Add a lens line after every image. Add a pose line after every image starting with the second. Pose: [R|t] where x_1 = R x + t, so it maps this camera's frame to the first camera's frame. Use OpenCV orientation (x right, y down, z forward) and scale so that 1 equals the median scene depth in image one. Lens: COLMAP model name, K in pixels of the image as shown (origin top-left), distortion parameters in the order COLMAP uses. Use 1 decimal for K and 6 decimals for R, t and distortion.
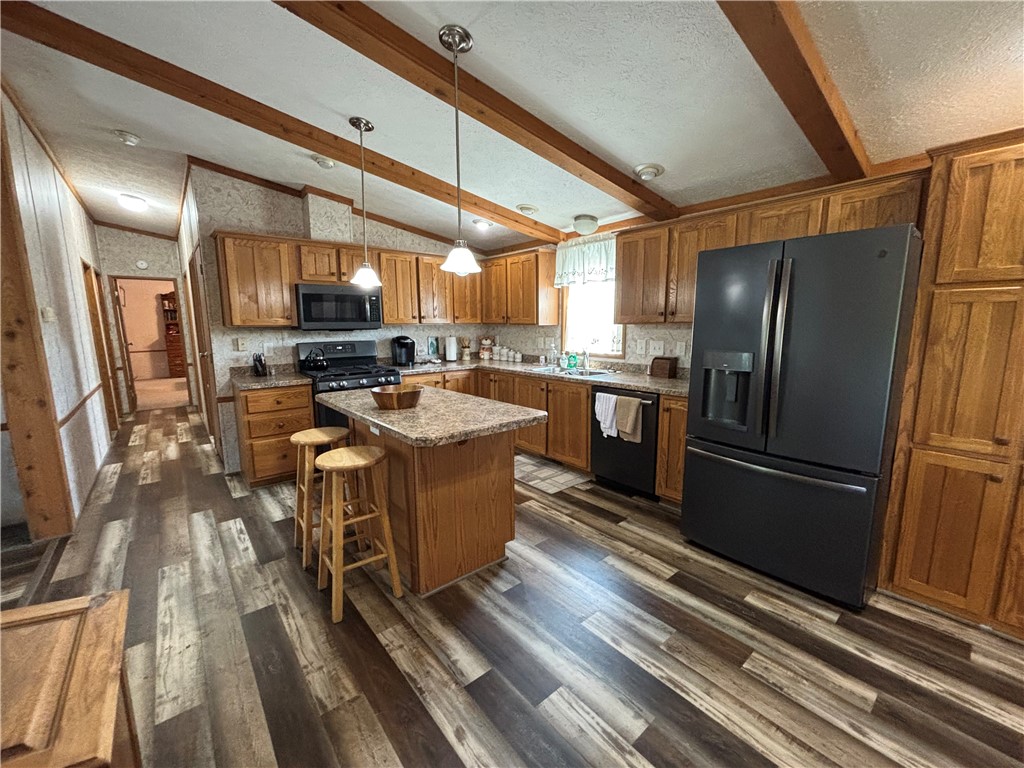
lens RADIAL K [[412.3, 0, 512.4], [0, 412.3, 386.9], [0, 0, 1]] dist [0.001268, -0.001008]
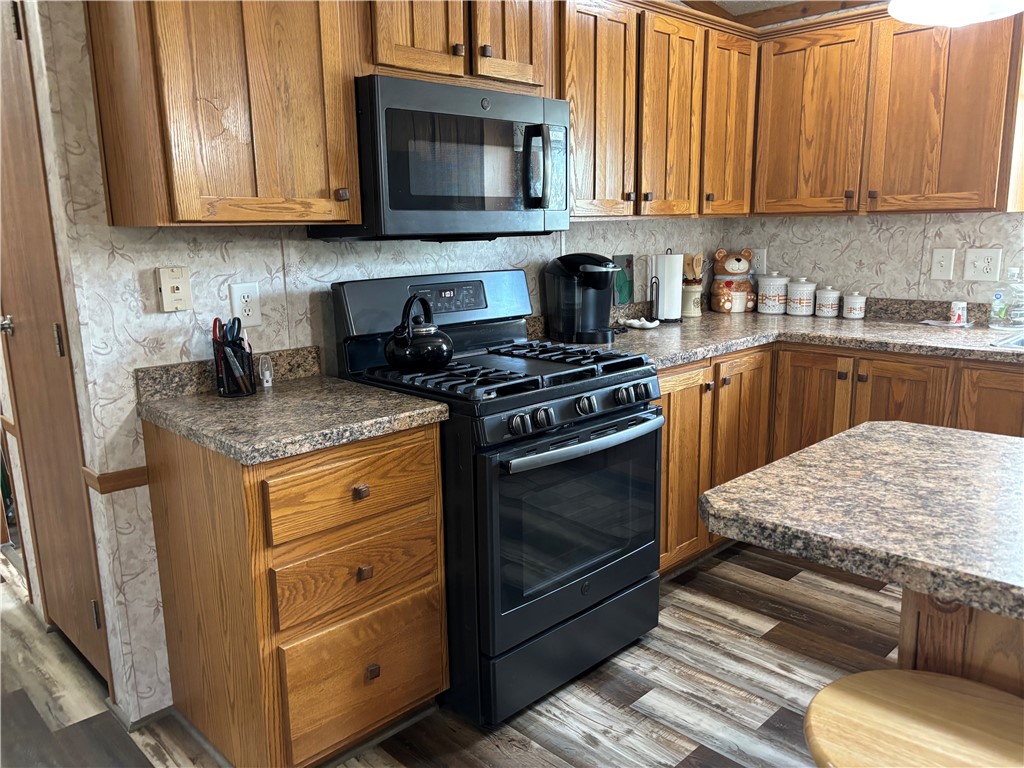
lens RADIAL K [[783.5, 0, 515.7], [0, 783.5, 388.9], [0, 0, 1]] dist [0.047986, -0.046502]
pose [[0.996594, -0.030897, 0.076463, -0.430055], [0.027163, 0.998410, 0.049403, -0.050648], [-0.077868, -0.047158, 0.995848, 0.394602]]
